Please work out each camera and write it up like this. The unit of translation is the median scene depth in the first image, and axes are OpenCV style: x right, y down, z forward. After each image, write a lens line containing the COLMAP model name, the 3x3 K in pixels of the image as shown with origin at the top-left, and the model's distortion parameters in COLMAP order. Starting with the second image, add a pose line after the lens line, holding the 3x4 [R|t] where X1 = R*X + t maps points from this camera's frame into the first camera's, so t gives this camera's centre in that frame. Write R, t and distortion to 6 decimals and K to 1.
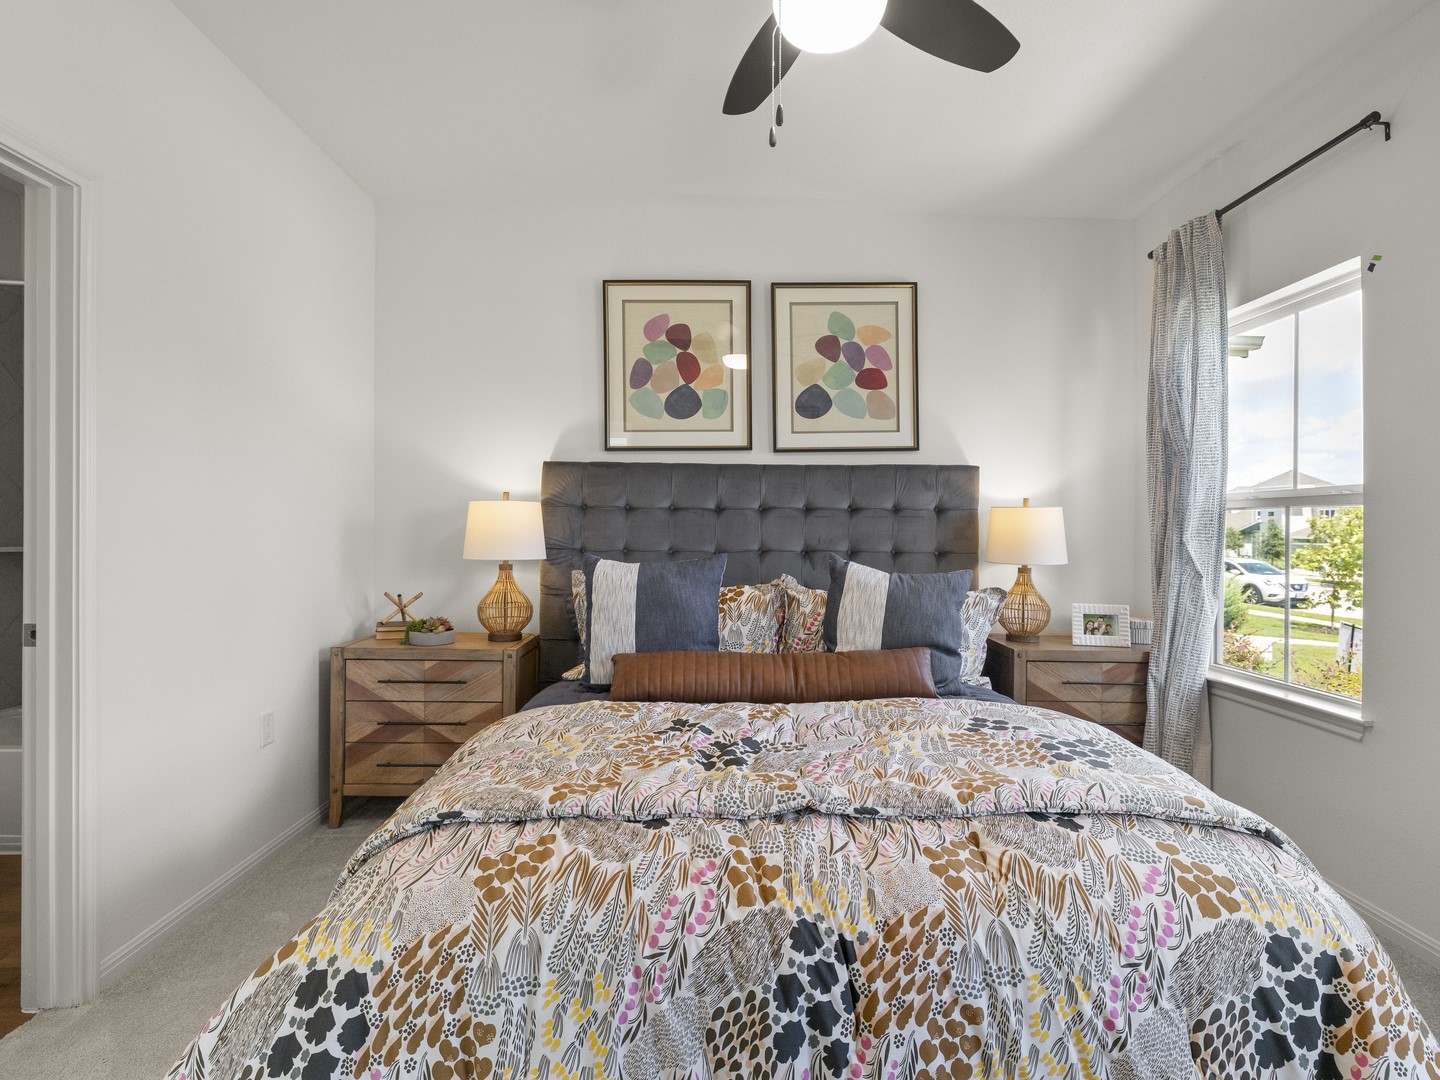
lens RADIAL K [[717.5, 0, 718.8], [0, 717.5, 534.8], [0, 0, 1]] dist [-0.007492, 0.001781]
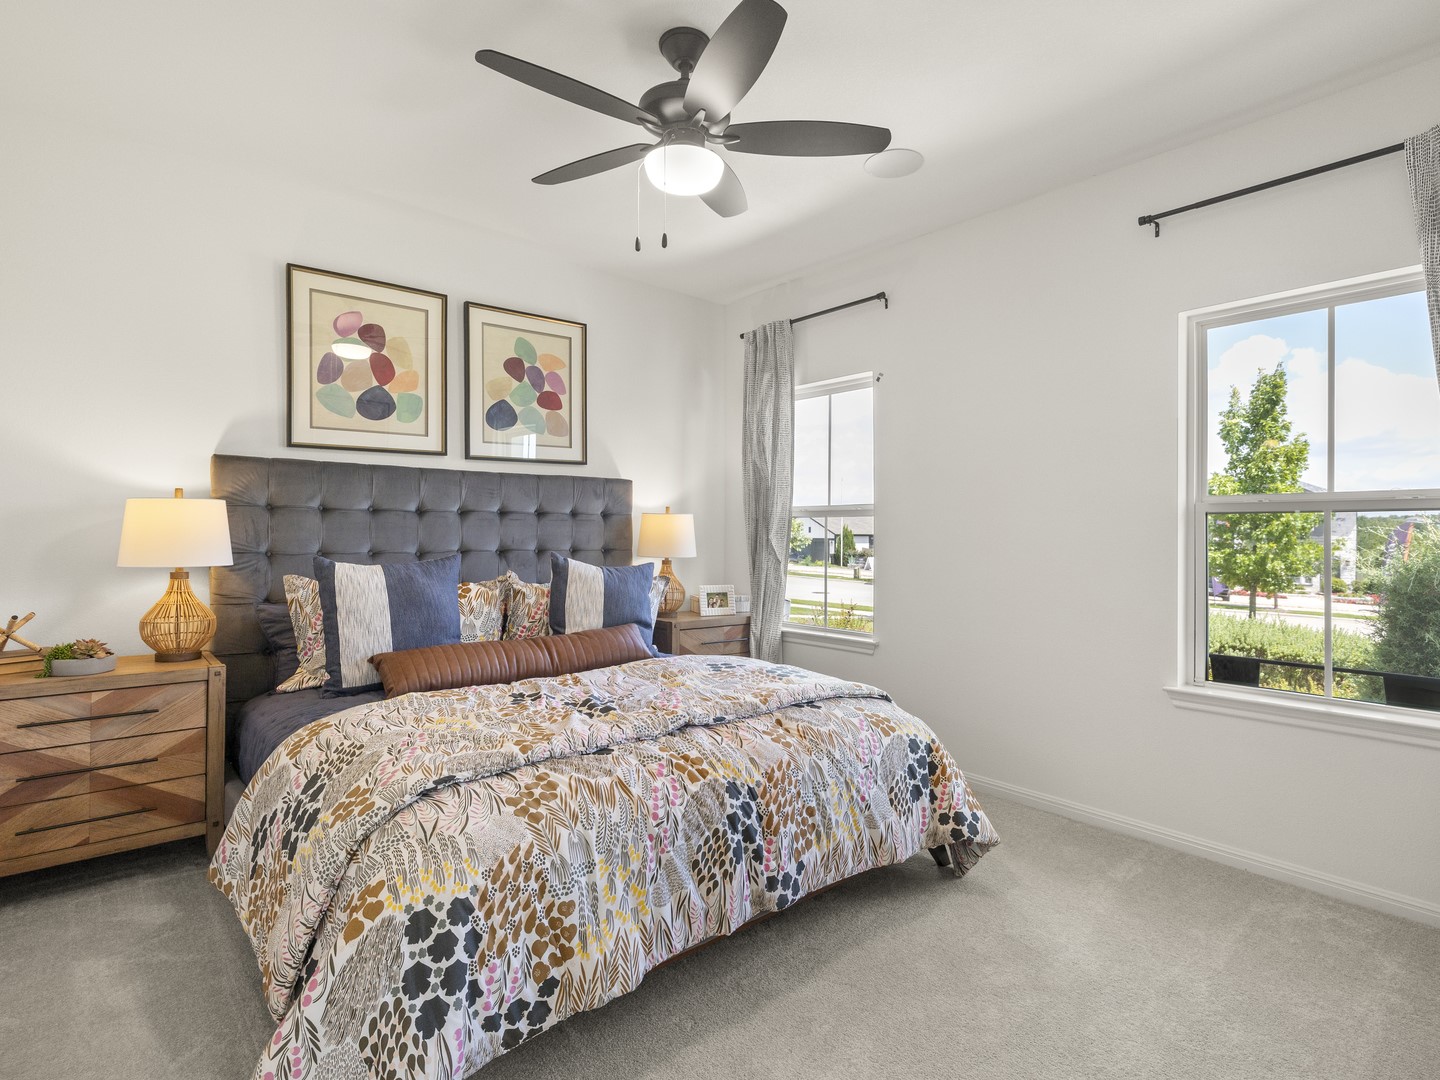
lens RADIAL K [[717.5, 0, 722.7], [0, 717.5, 535.9], [0, 0, 1]] dist [-0.007492, 0.001781]
pose [[0.779388, -0.005990, 0.626513, -0.387023], [0.004453, 0.999982, 0.004021, -0.003706], [-0.626526, -0.000344, 0.779401, -0.097117]]
